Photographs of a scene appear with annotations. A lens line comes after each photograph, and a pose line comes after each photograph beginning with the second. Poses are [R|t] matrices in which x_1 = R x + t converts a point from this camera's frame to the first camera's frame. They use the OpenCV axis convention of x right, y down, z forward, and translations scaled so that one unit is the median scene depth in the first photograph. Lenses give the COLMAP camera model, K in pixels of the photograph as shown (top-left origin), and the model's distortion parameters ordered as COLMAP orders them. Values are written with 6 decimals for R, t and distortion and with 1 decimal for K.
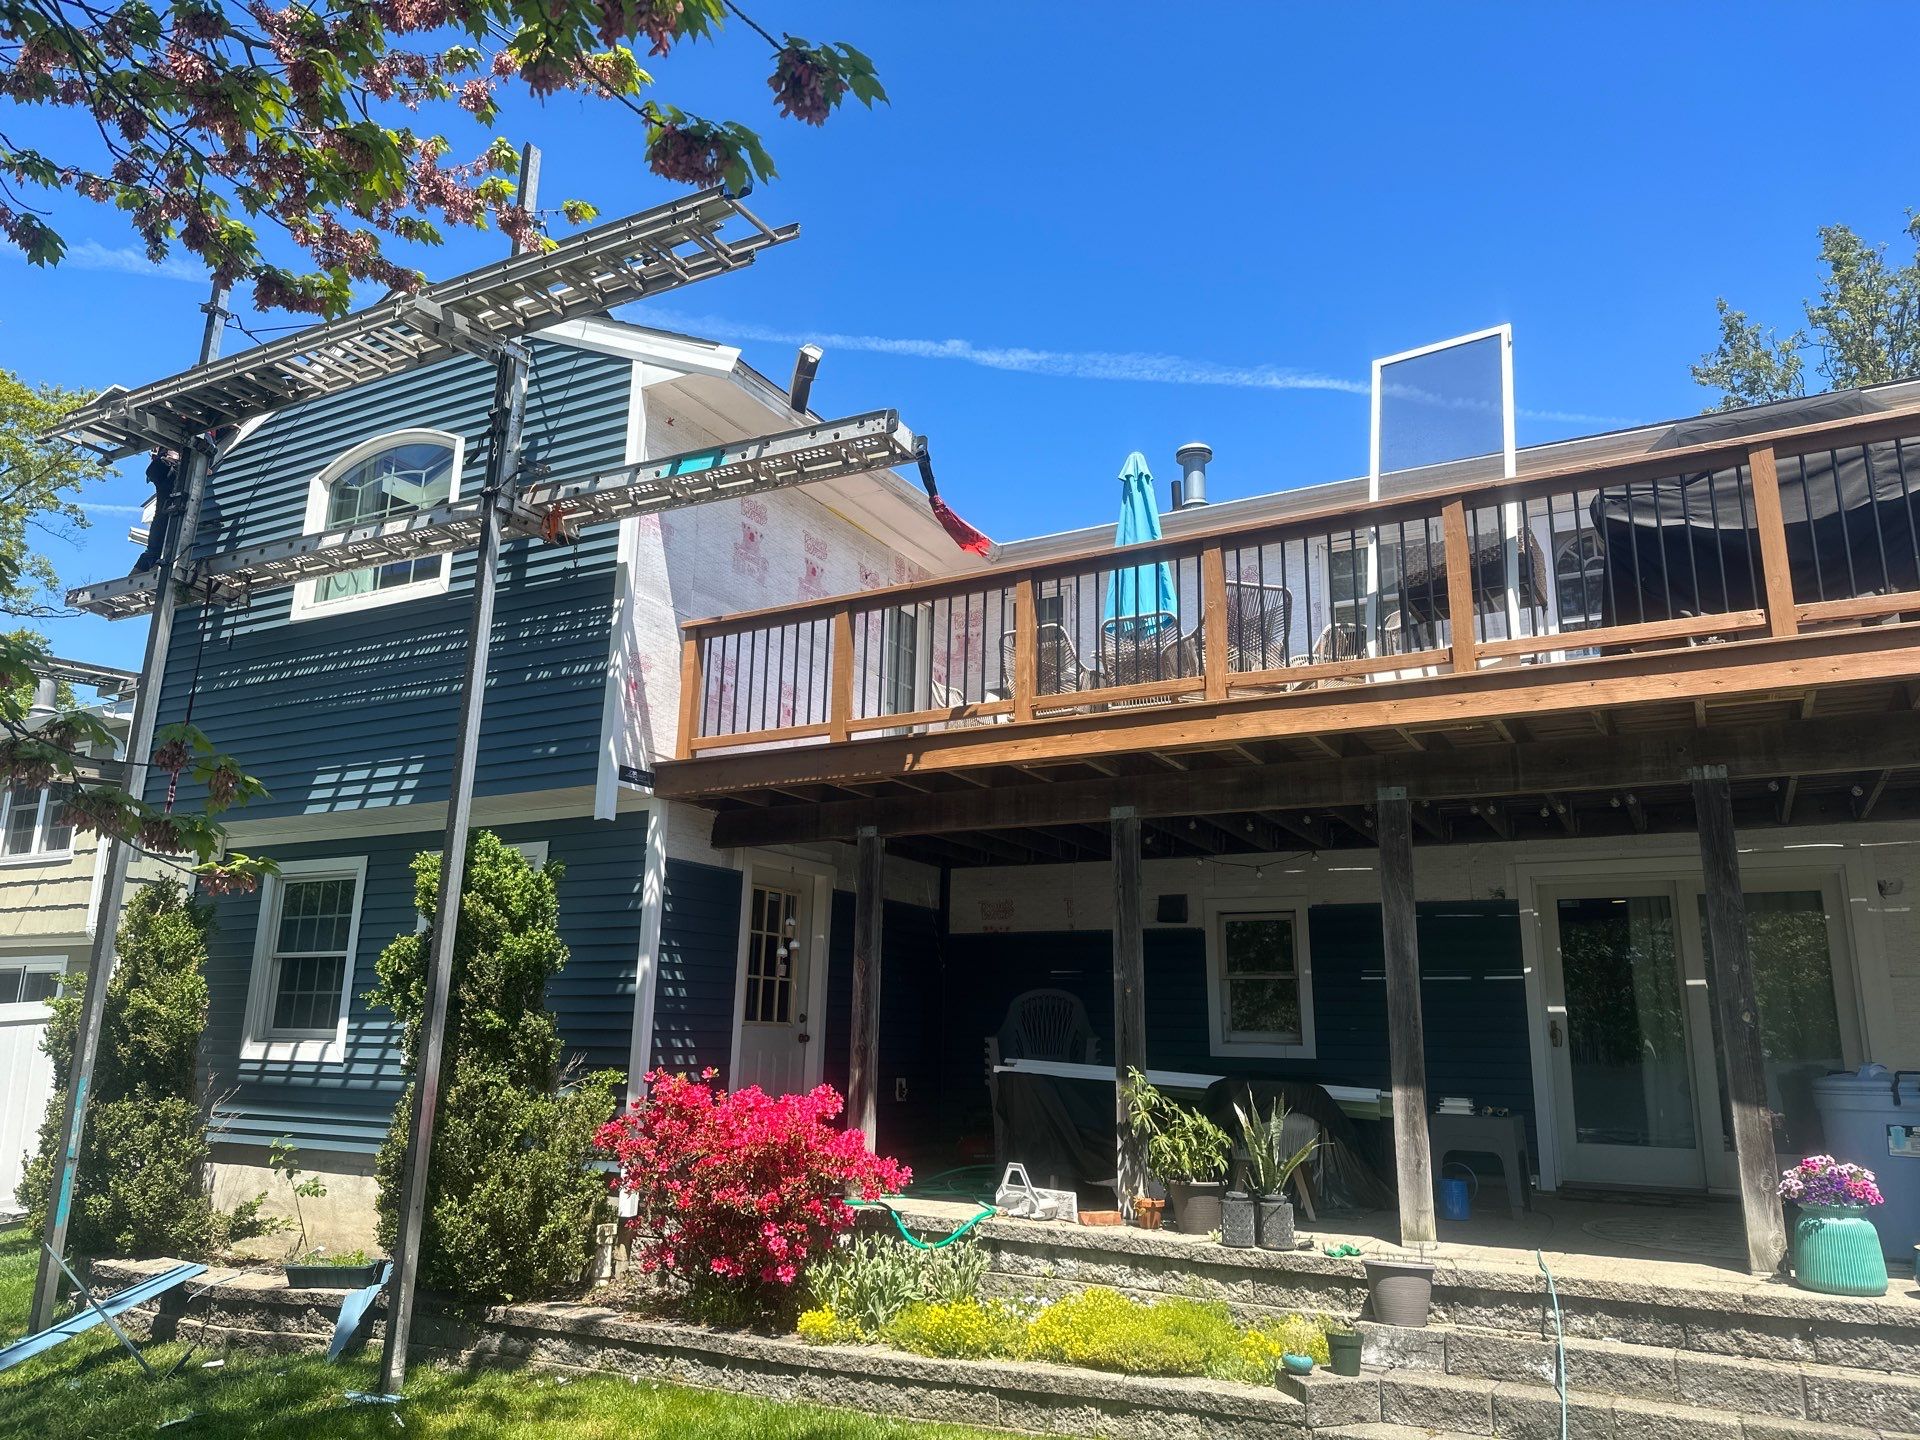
lens RADIAL K [[1345.3, 0, 962.0], [0, 1345.3, 724.1], [0, 0, 1]] dist [0.089707, -0.123532]
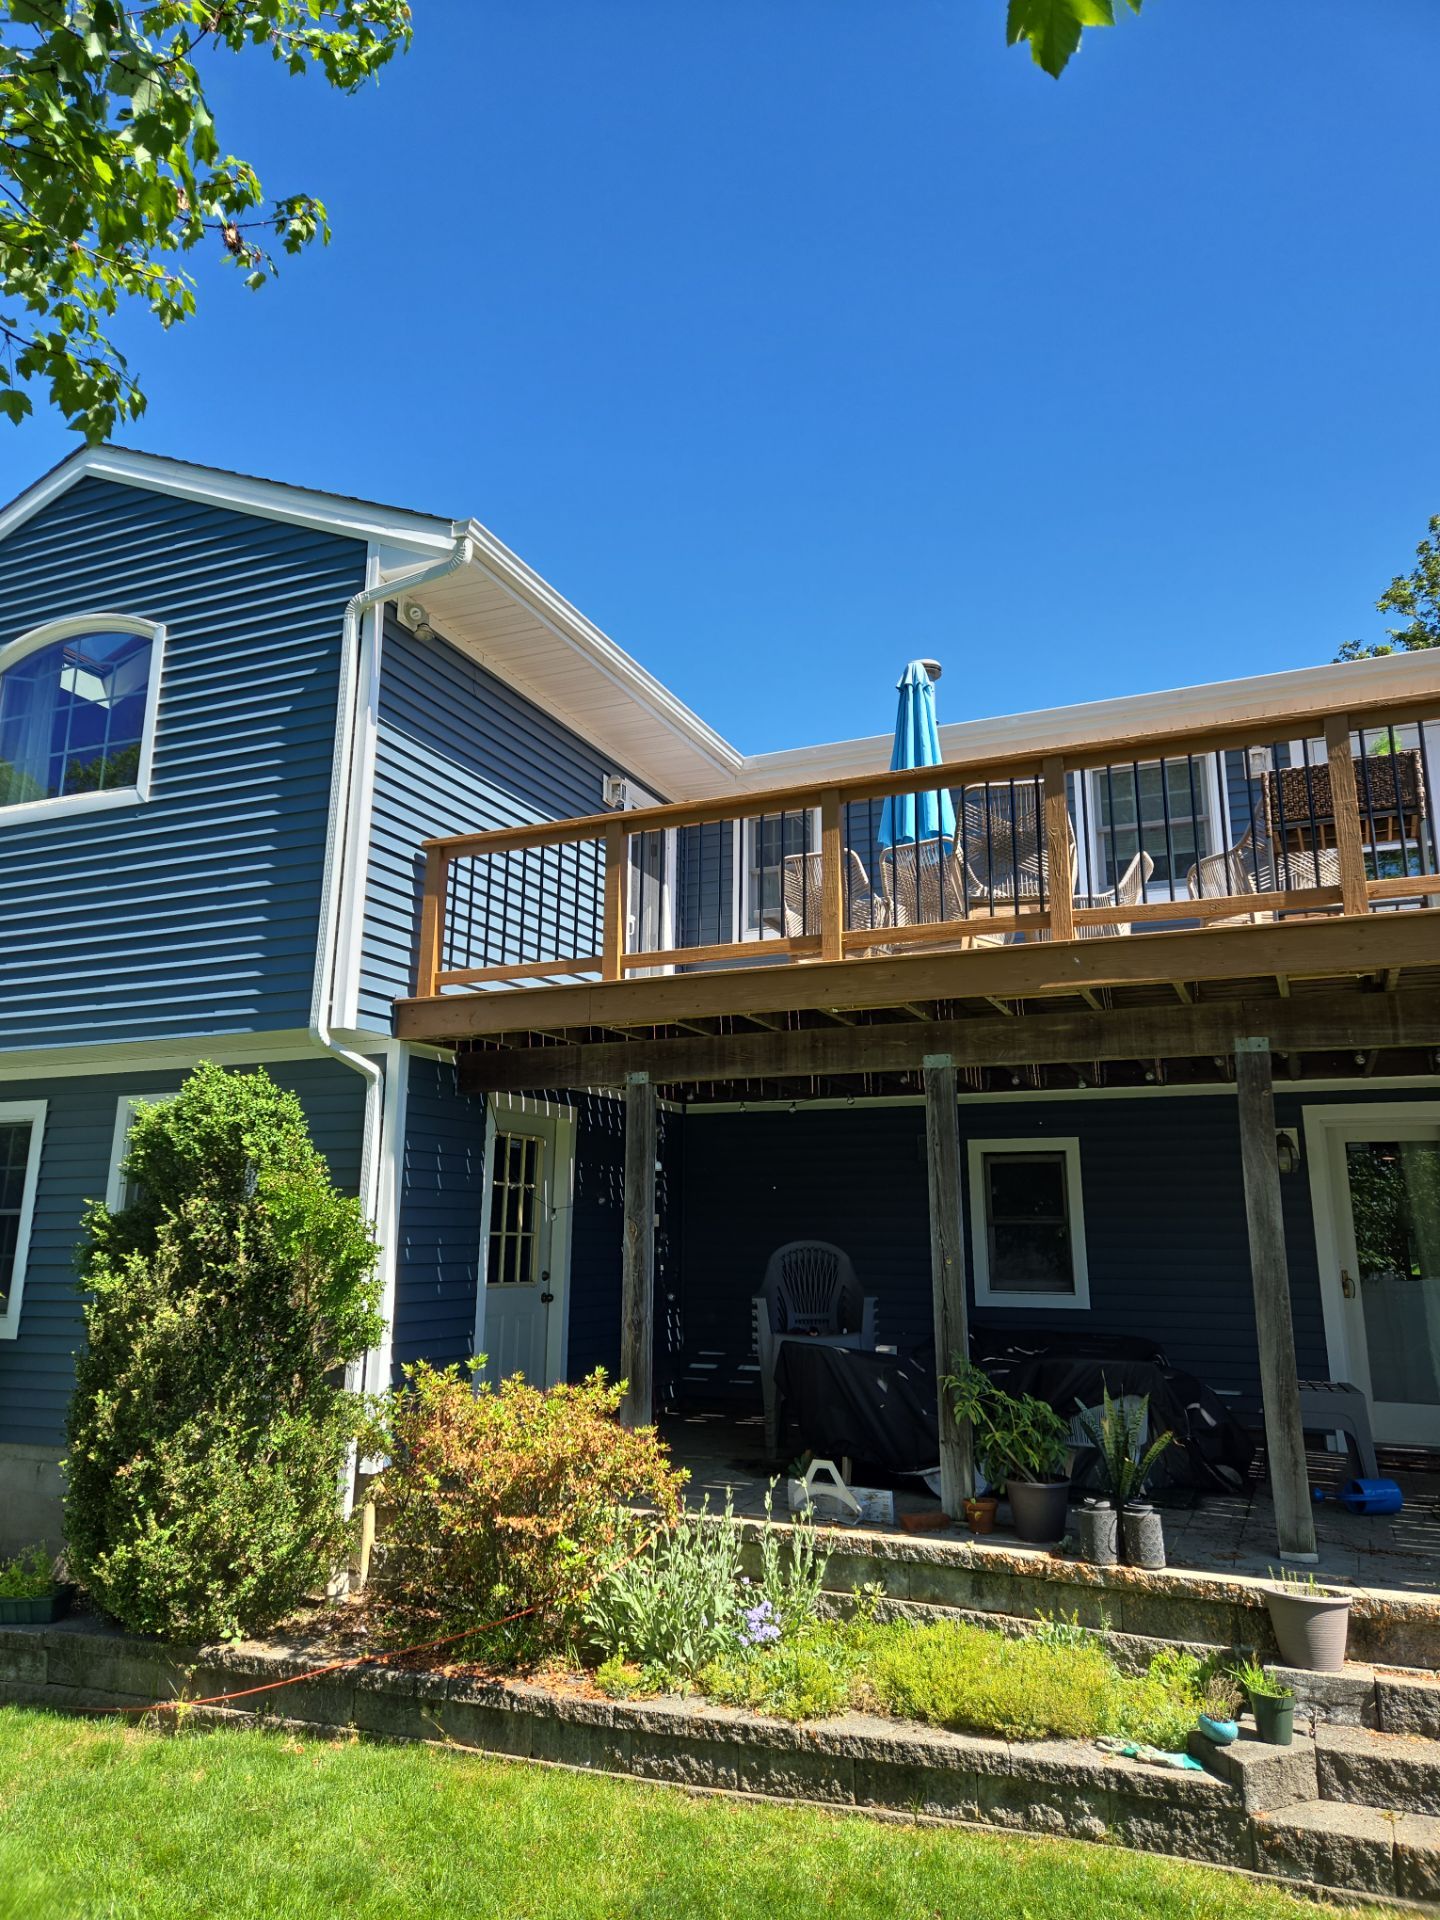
lens RADIAL K [[1307.6, 0, 732.7], [0, 1307.6, 939.1], [0, 0, 1]] dist [0.042909, -0.001507]
pose [[0.995969, 0.007234, 0.089410, -0.095174], [-0.007654, 0.999961, 0.004348, -0.018151], [-0.089375, -0.005015, 0.995985, 0.144227]]
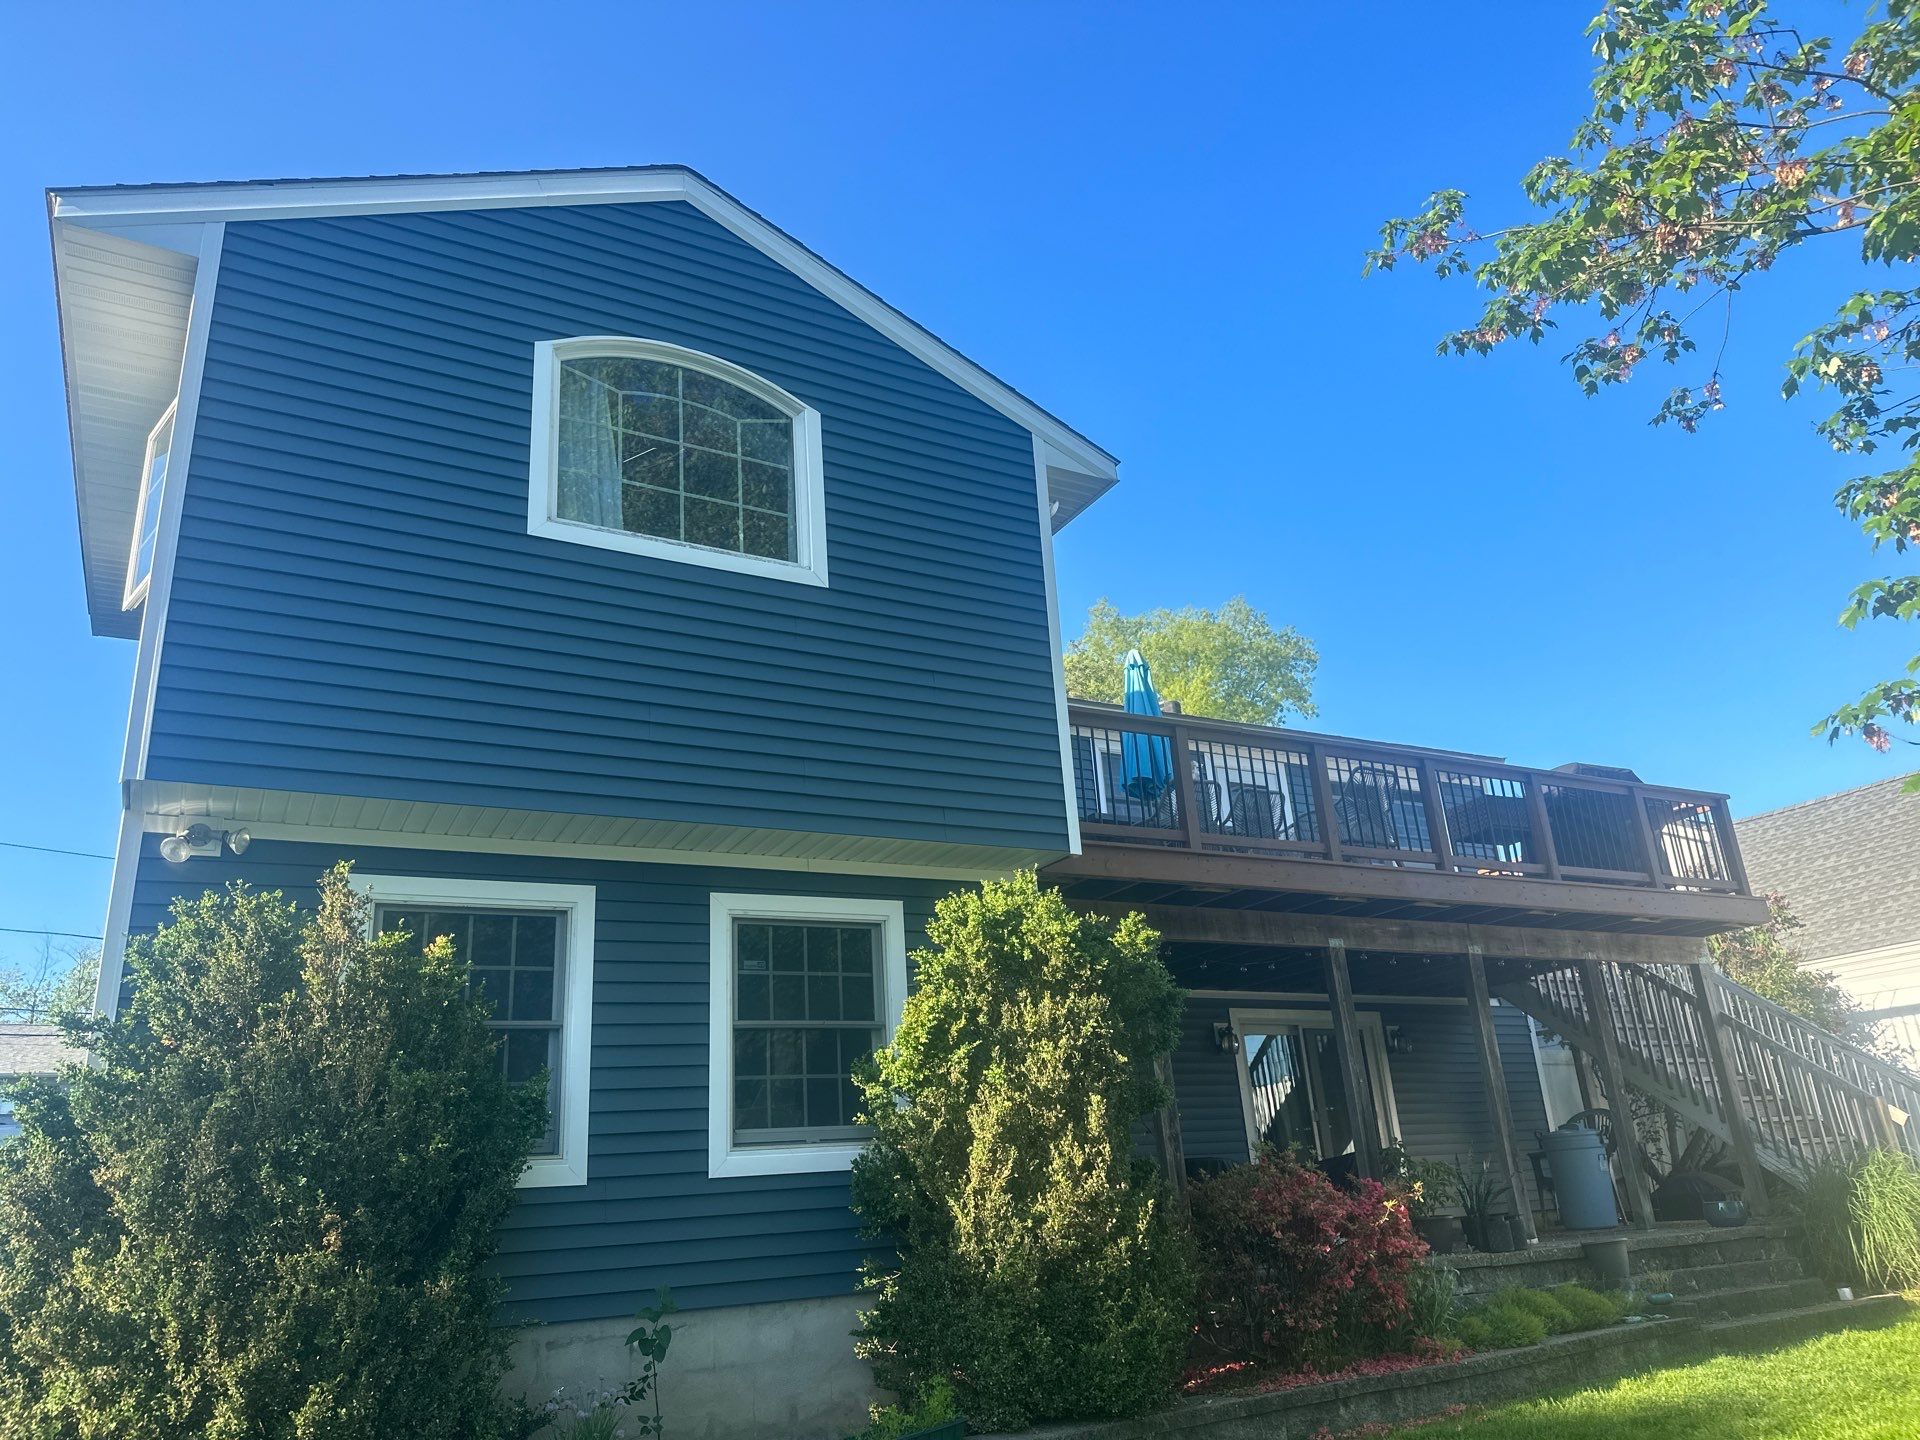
lens RADIAL K [[1351.2, 0, 963.8], [0, 1351.2, 728.0], [0, 0, 1]] dist [0.073180, -0.094311]
pose [[0.529807, 0.236894, 0.814362, -1.194972], [-0.121526, 0.971495, -0.203541, 0.175709], [-0.839367, 0.008871, 0.543493, 0.584852]]
